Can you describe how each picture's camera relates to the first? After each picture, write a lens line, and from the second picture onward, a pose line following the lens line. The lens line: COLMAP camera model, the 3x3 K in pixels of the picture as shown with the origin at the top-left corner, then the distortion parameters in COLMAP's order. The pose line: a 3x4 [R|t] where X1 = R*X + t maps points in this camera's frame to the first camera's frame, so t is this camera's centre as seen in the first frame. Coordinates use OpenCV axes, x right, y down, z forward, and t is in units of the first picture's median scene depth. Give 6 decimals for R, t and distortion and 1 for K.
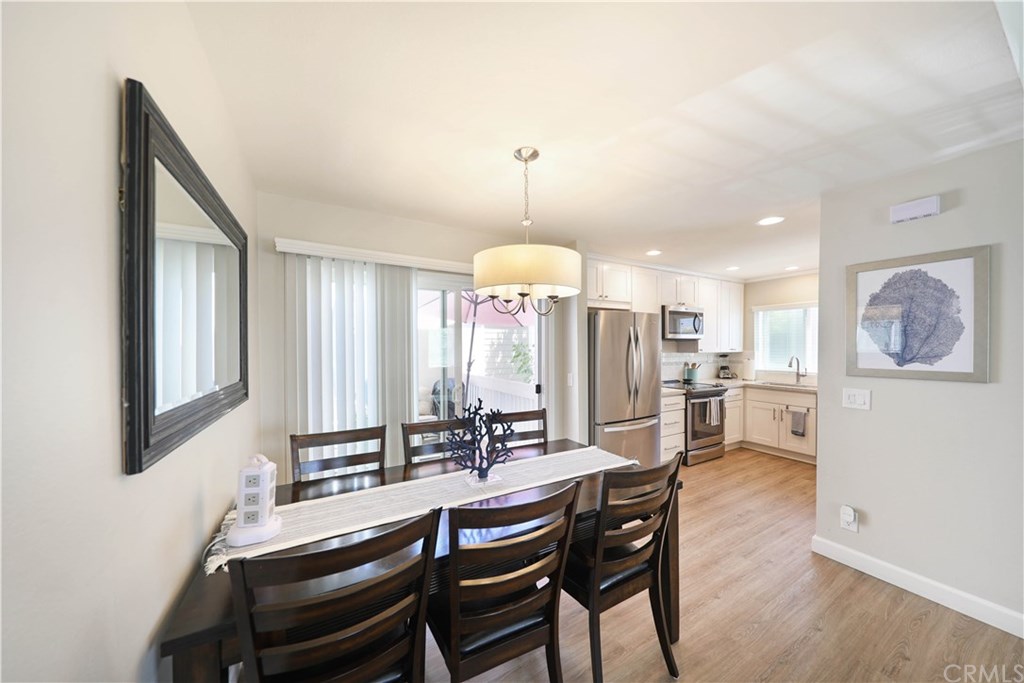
lens RADIAL K [[335.5, 0, 508.9], [0, 335.5, 353.1], [0, 0, 1]] dist [-0.000791, -0.000199]
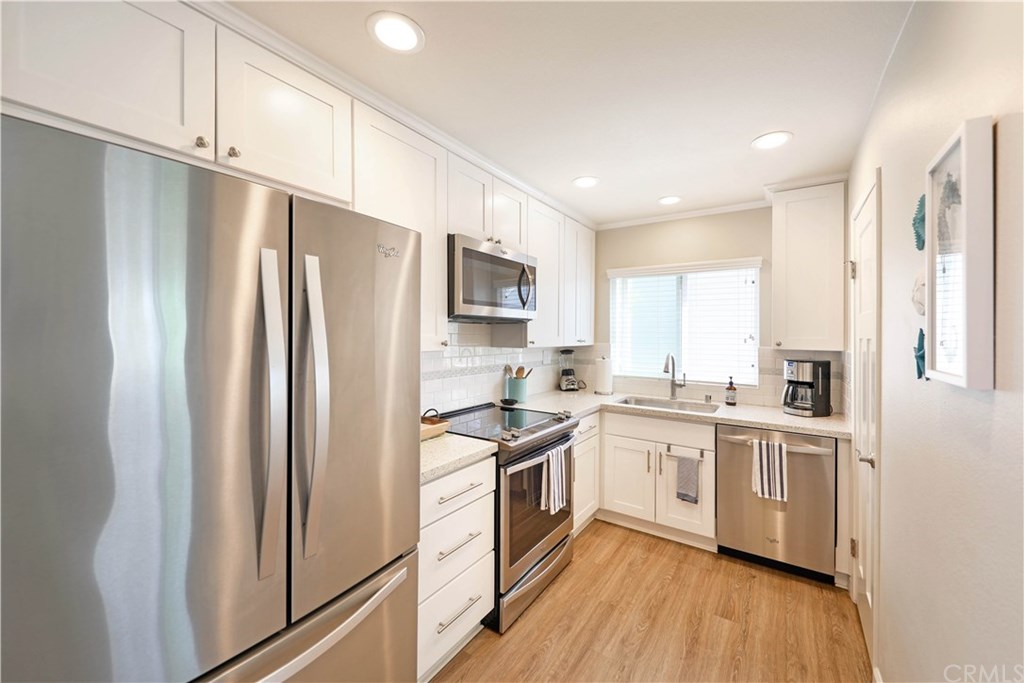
lens RADIAL K [[401.2, 0, 512.0], [0, 401.2, 341.5], [0, 0, 1]] dist [0.000135, 0.000006]
pose [[0.895676, 0.002775, 0.444698, 0.326842], [-0.002697, 0.999996, -0.000808, -0.011604], [-0.444699, -0.000476, 0.895680, 0.557162]]
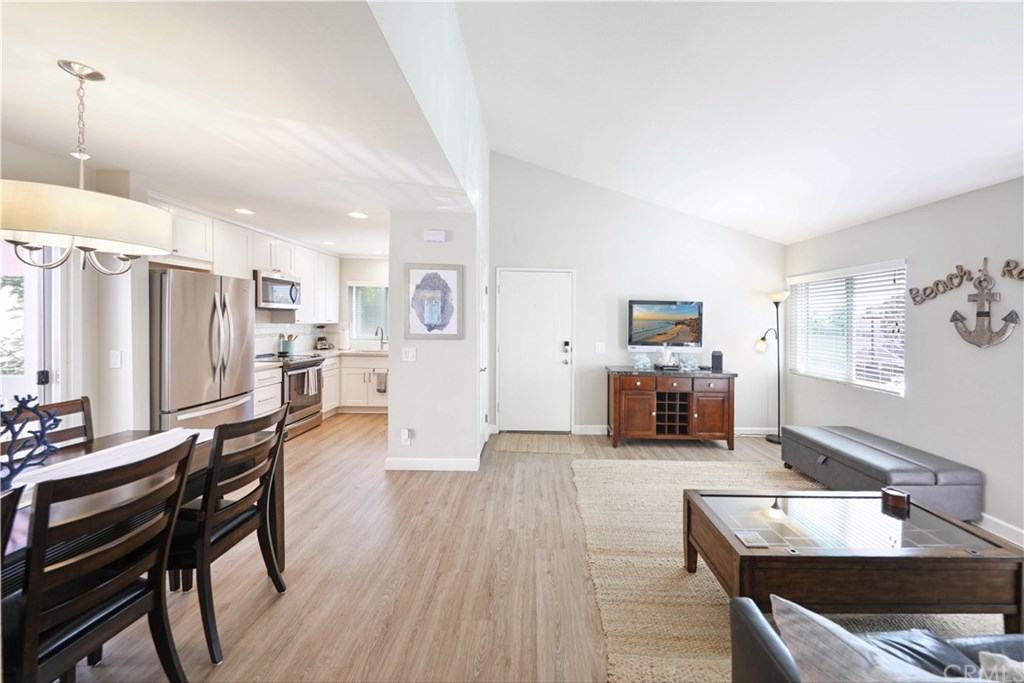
lens RADIAL K [[388.8, 0, 548.4], [0, 388.8, 327.4], [0, 0, 1]] dist [-0.000131, -0.000176]
pose [[0.453913, -0.003143, 0.891040, -0.113297], [-0.000894, 0.999992, 0.003983, 0.005565], [-0.891045, -0.002604, 0.453907, -0.174512]]
